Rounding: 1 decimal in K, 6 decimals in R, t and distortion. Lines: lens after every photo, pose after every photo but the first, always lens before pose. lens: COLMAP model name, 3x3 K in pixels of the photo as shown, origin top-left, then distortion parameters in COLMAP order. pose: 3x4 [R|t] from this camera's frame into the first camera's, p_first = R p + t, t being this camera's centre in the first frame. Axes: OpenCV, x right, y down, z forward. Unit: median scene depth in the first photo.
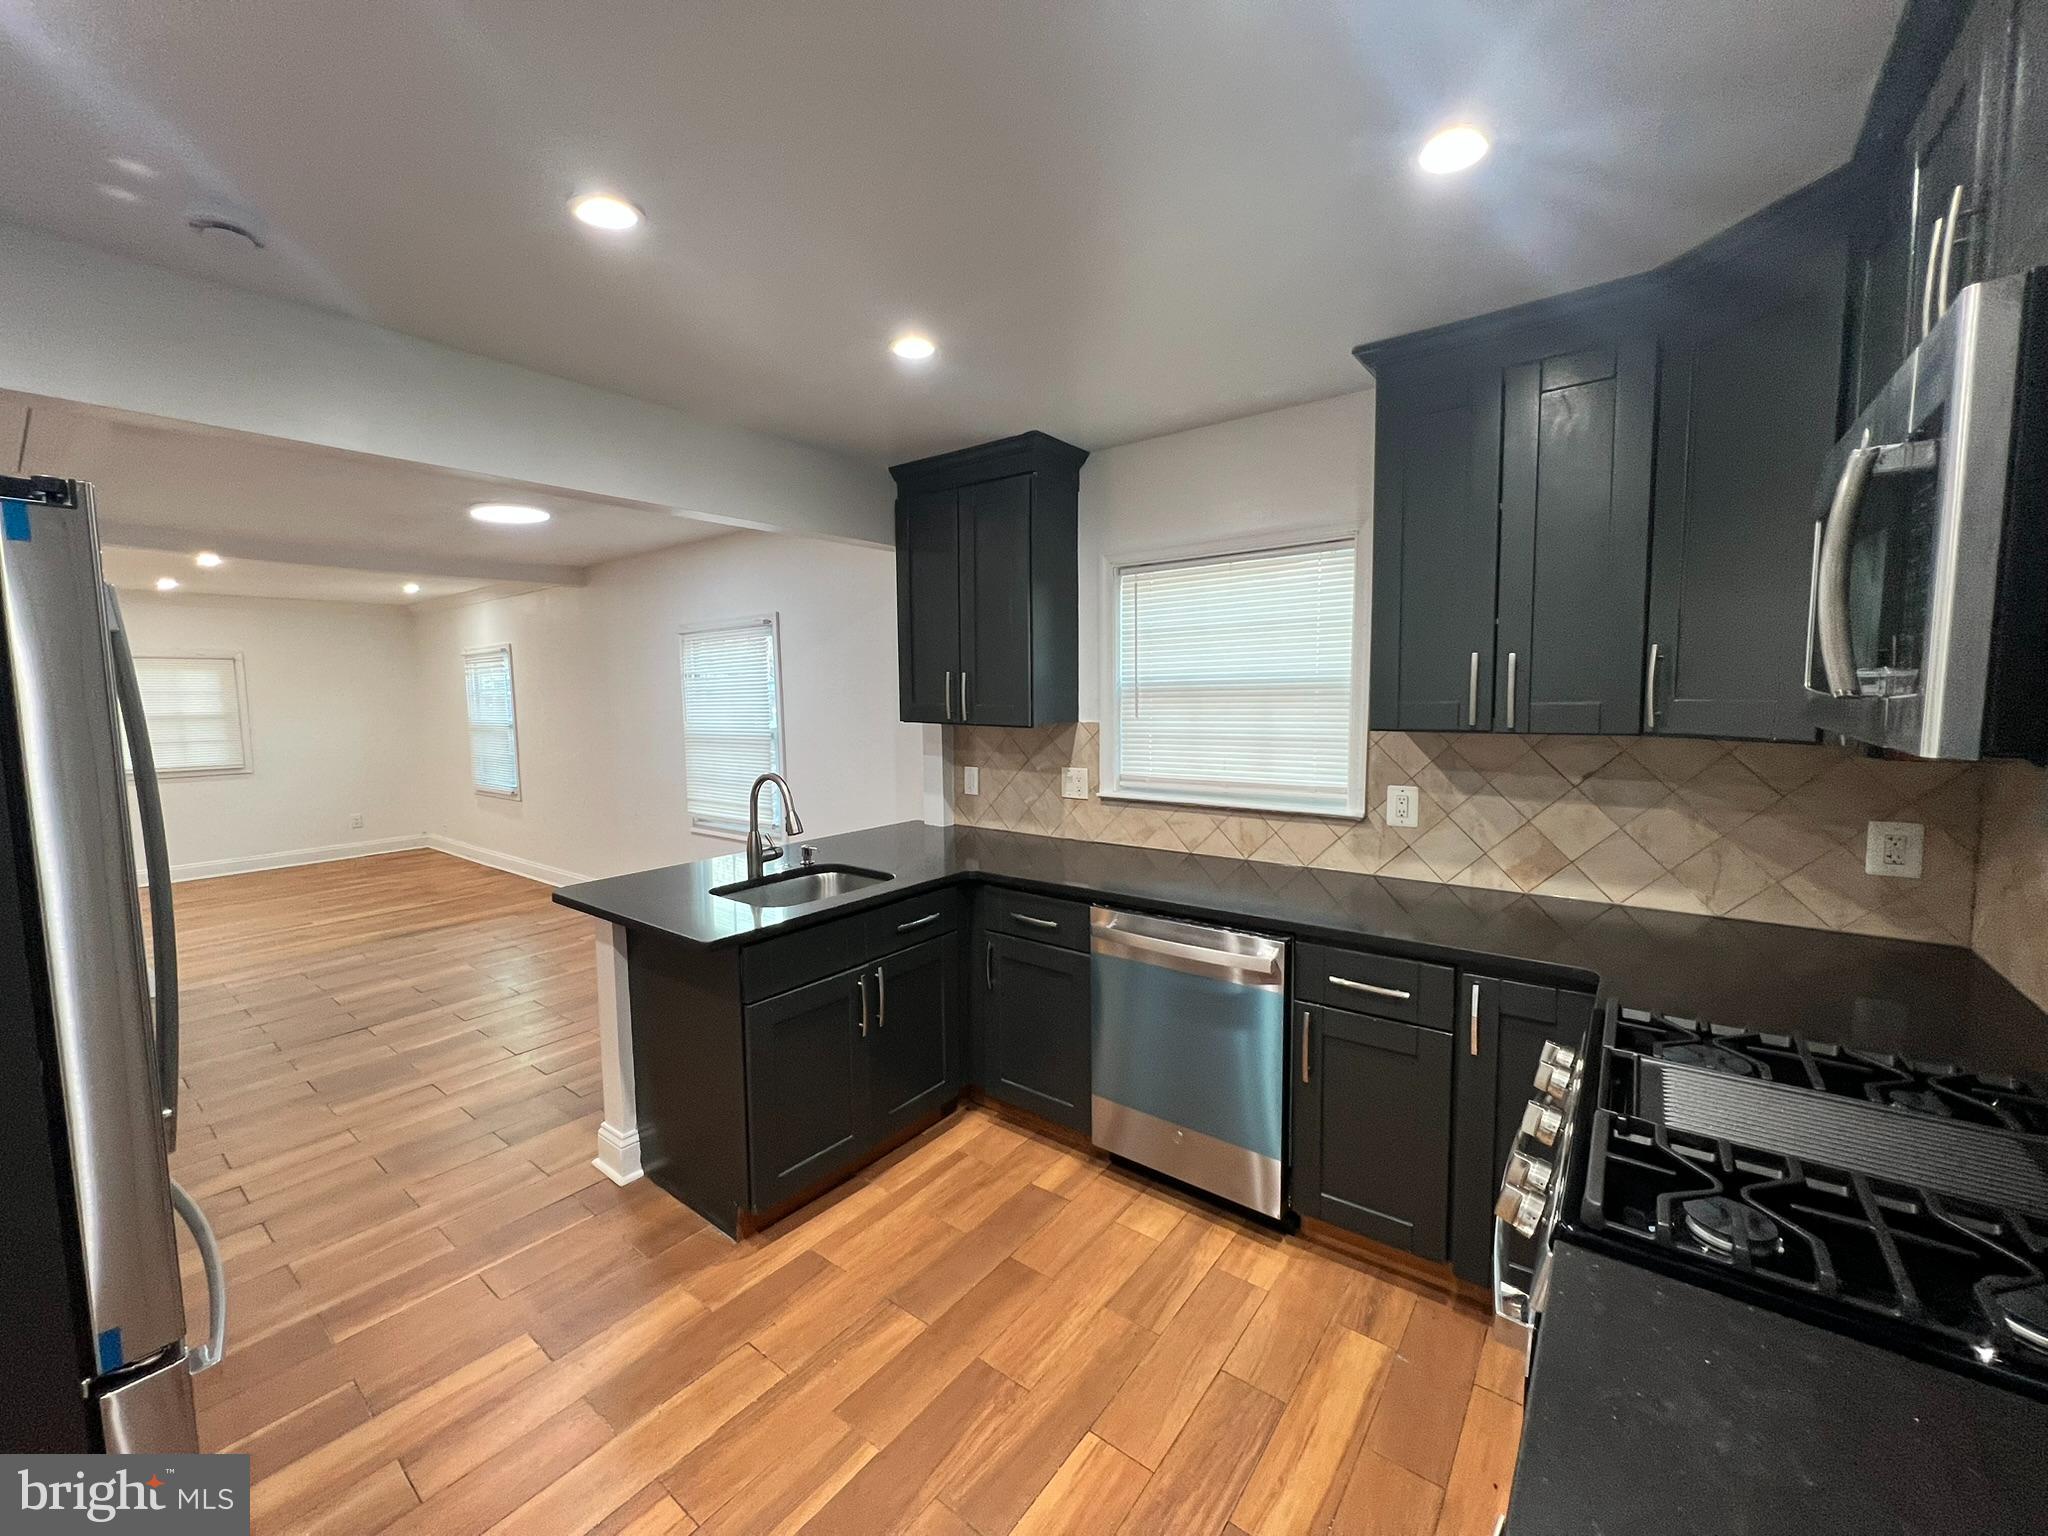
lens RADIAL K [[817.4, 0, 1016.7], [0, 817.4, 766.6], [0, 0, 1]] dist [-0.003381, 0.001276]
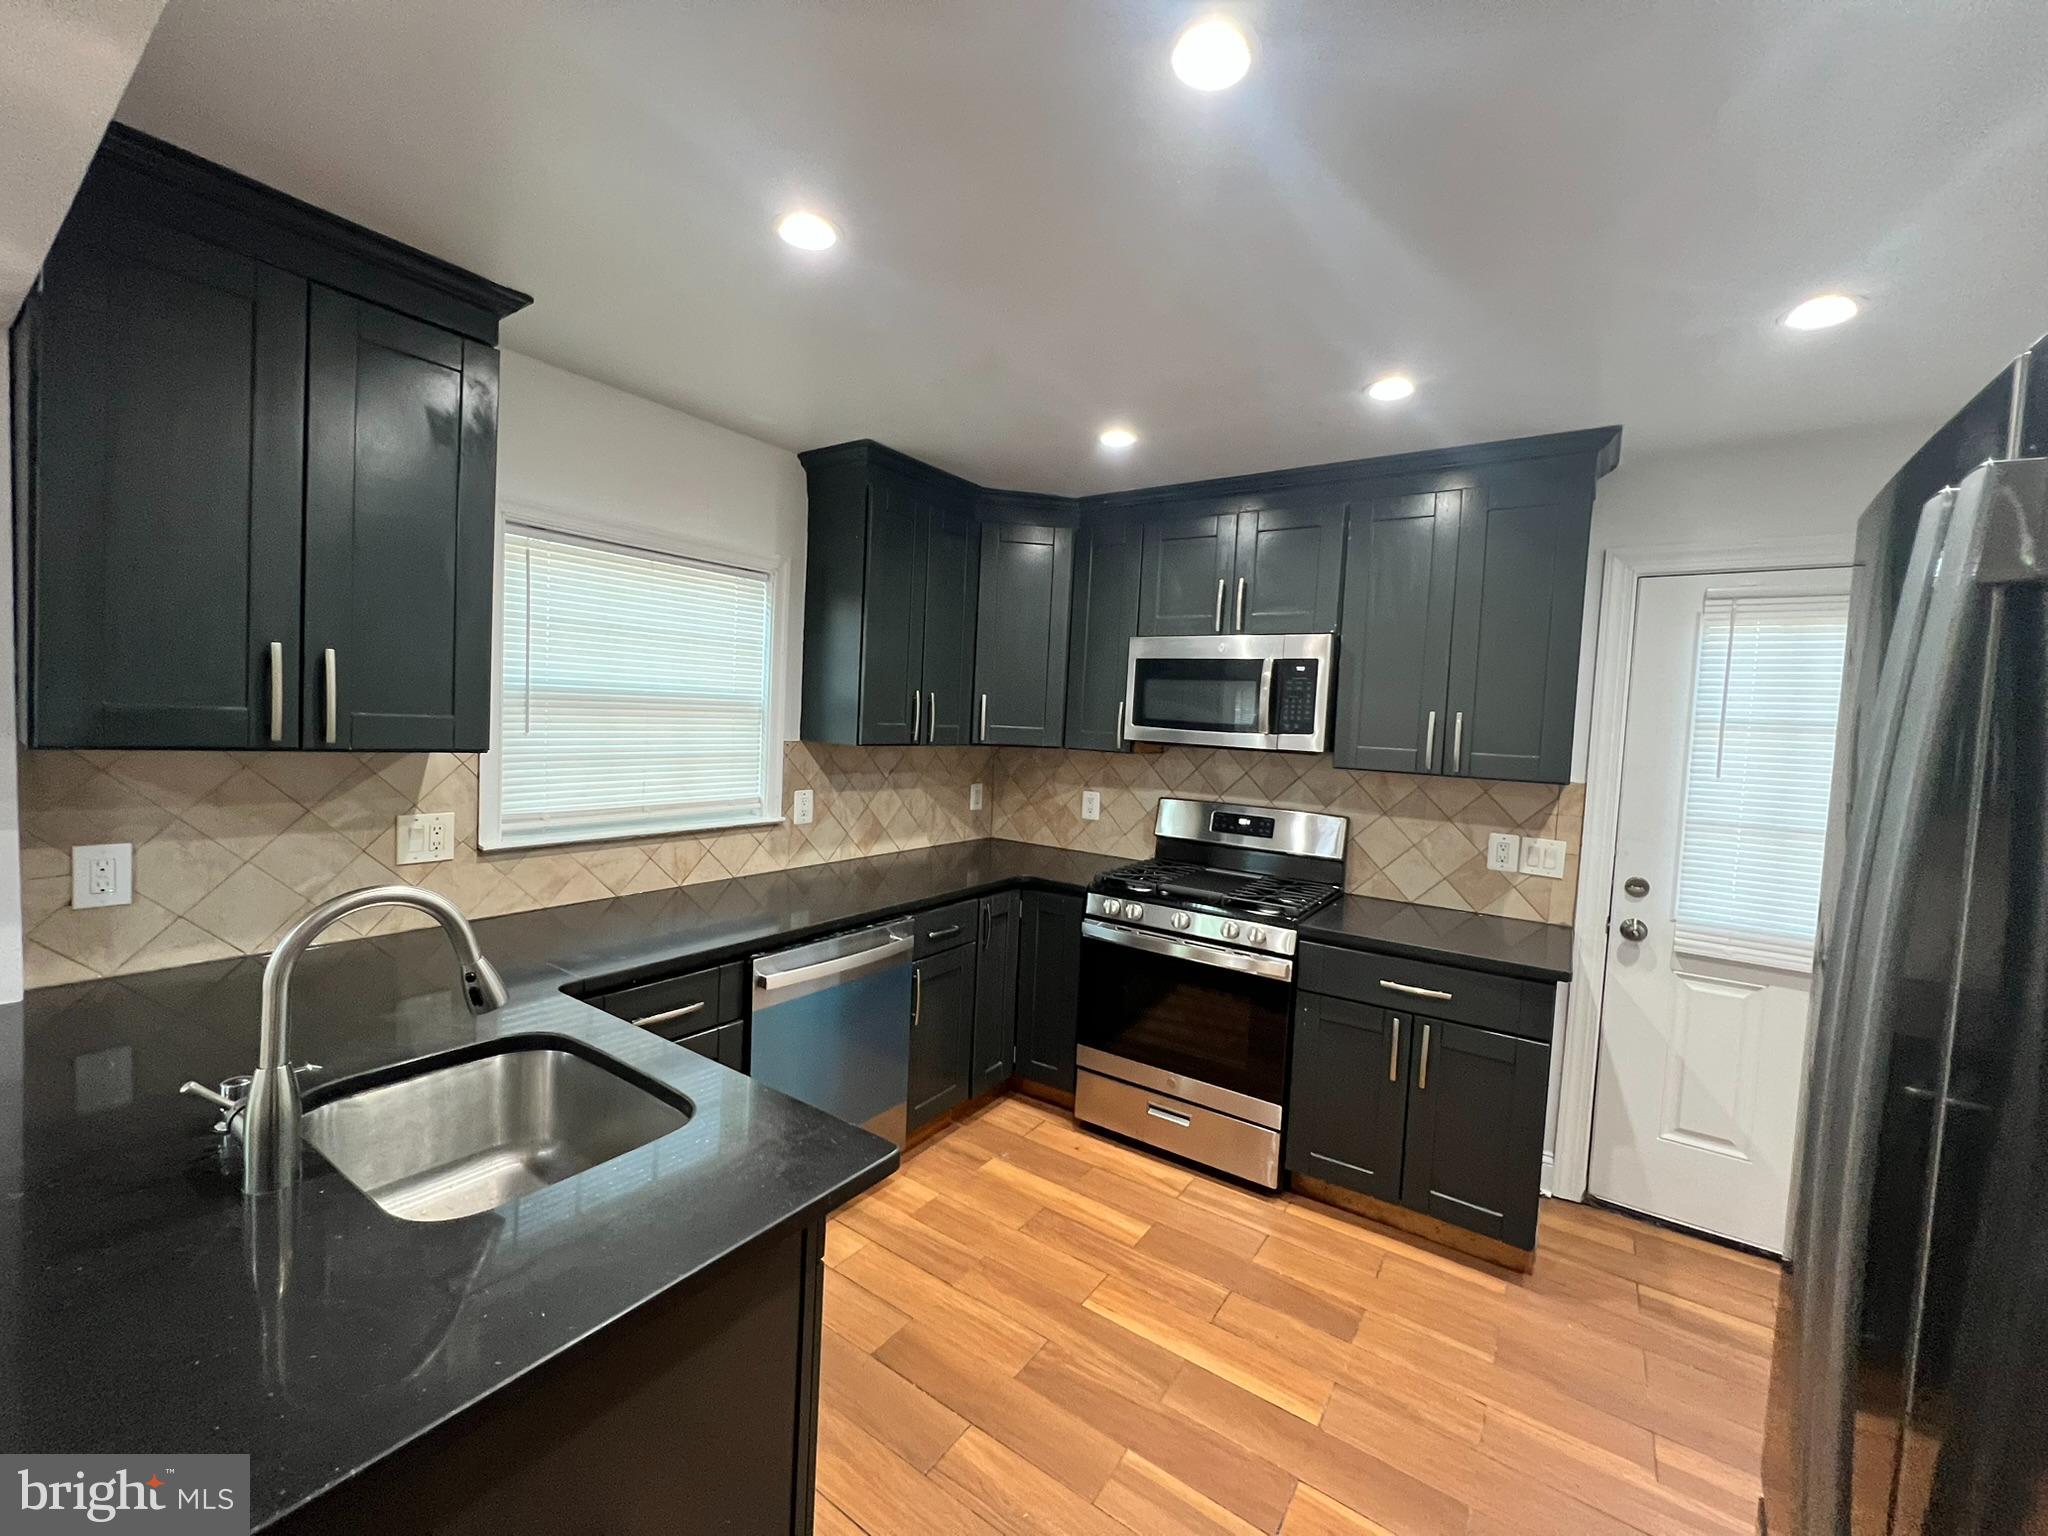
lens RADIAL K [[817.4, 0, 1015.8], [0, 817.4, 767.9], [0, 0, 1]] dist [-0.003381, 0.001276]
pose [[-0.052679, -0.052312, 0.997240, -0.685549], [0.046357, 0.997422, 0.054771, -0.055924], [-0.997535, 0.049114, -0.050118, 0.683593]]
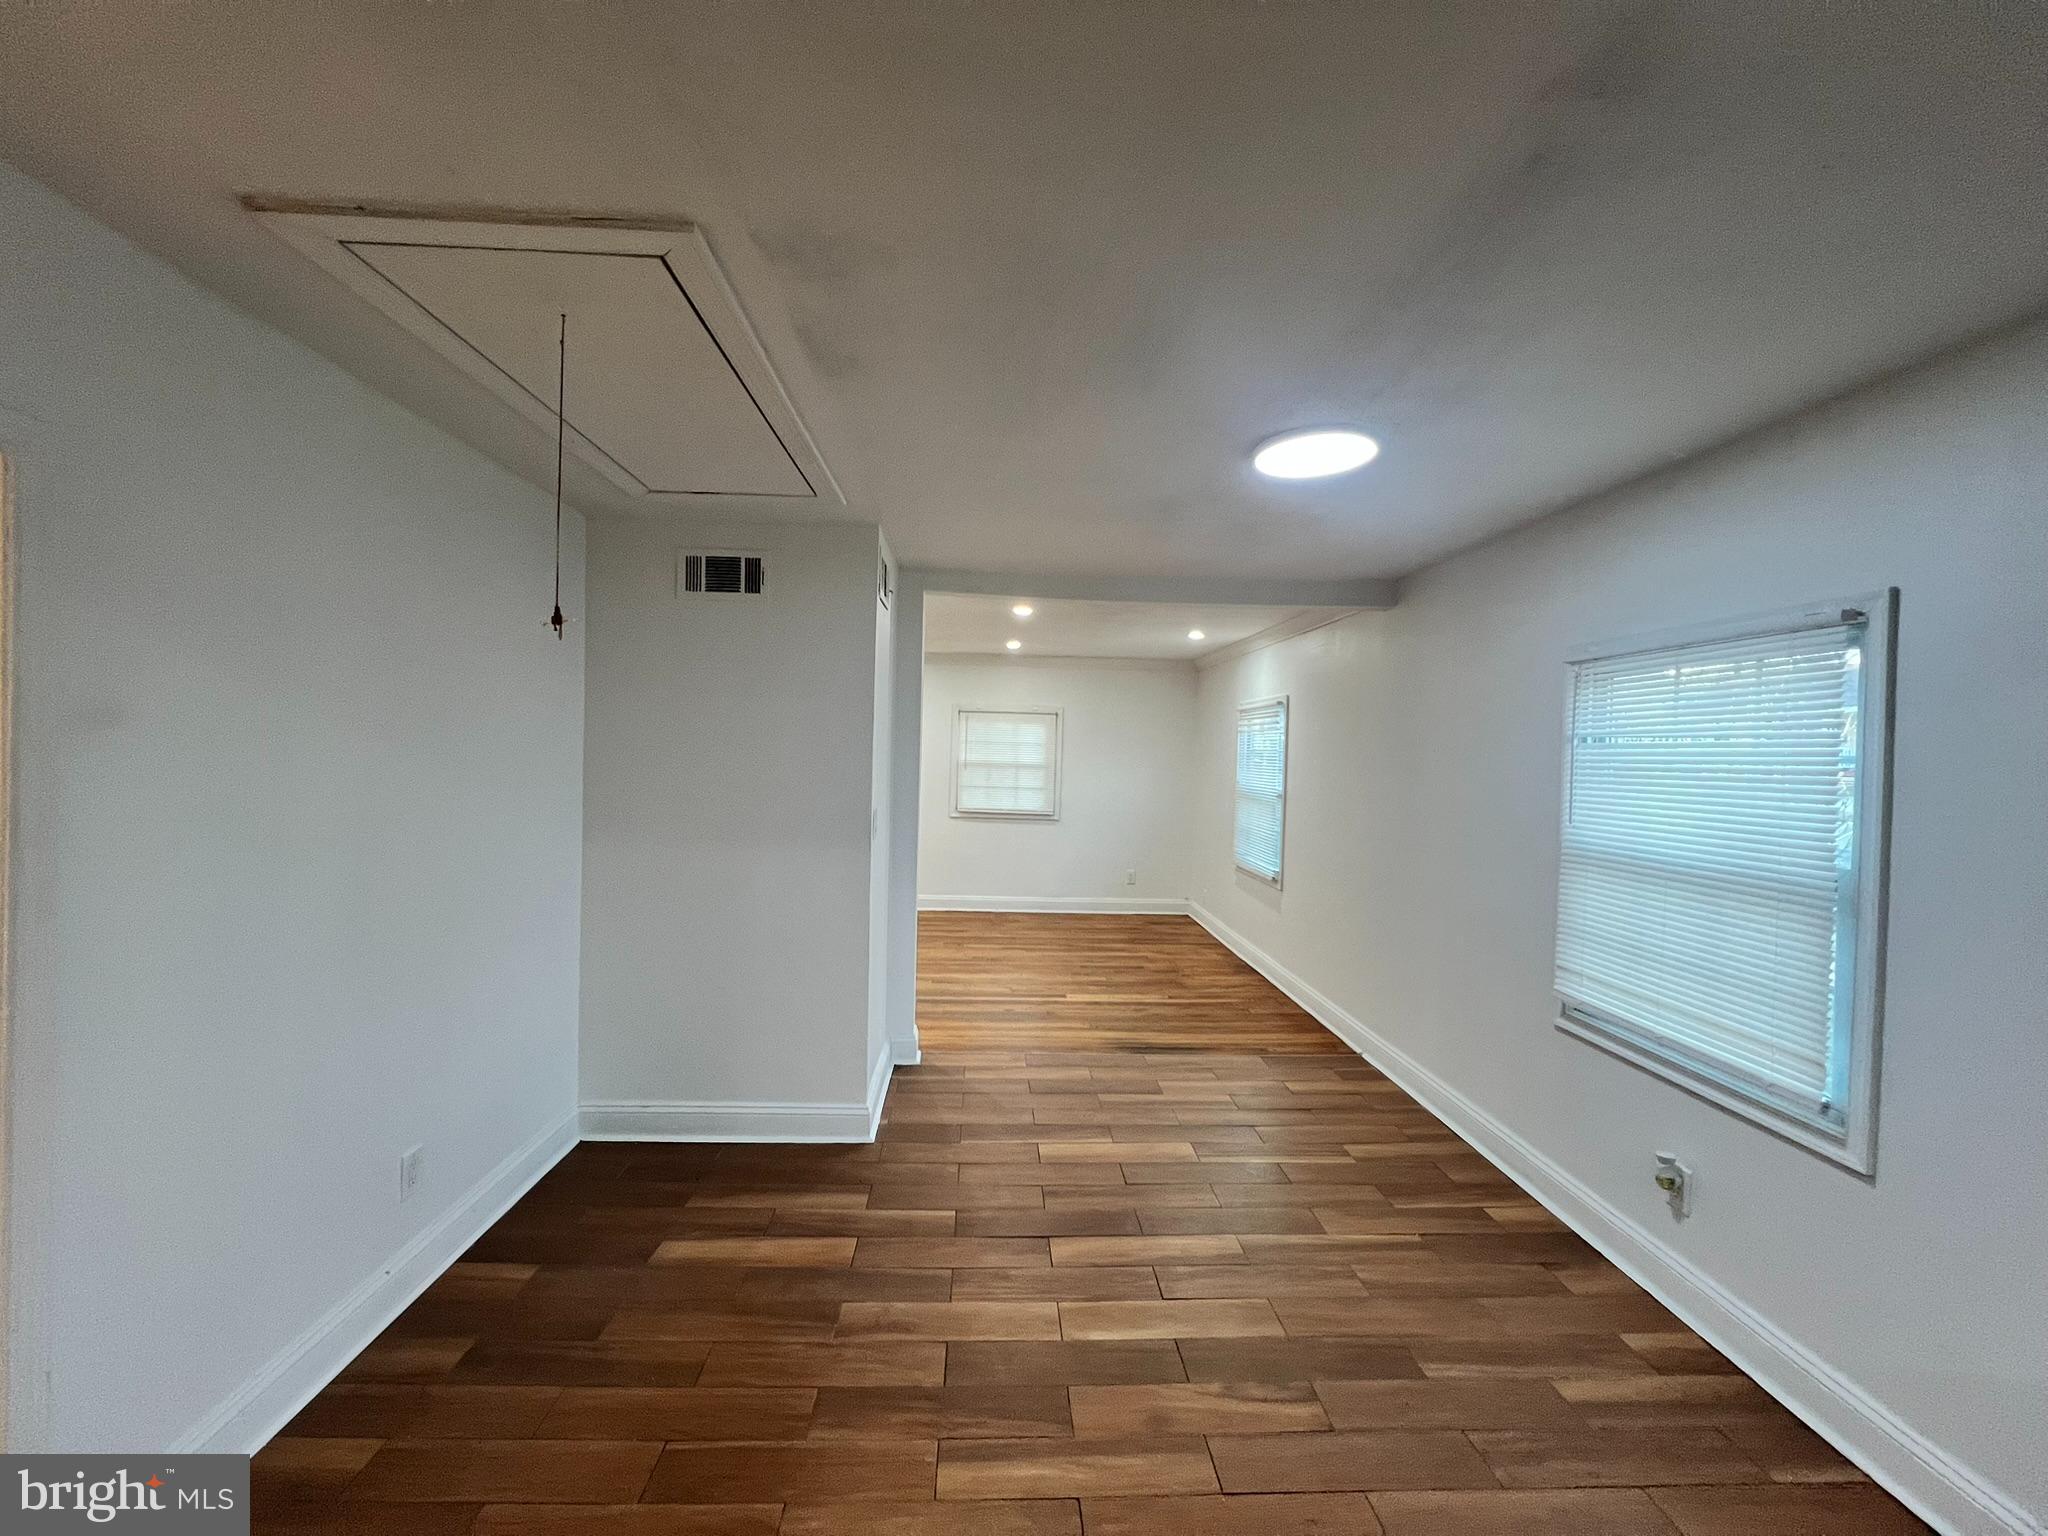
lens RADIAL K [[817.4, 0, 1018.4], [0, 817.4, 763.1], [0, 0, 1]] dist [-0.003381, 0.001276]
pose [[0.647589, 0.046026, -0.760598, -0.424538], [-0.107265, 0.993741, -0.031194, -0.071703], [0.754402, 0.101786, 0.648473, 0.679239]]
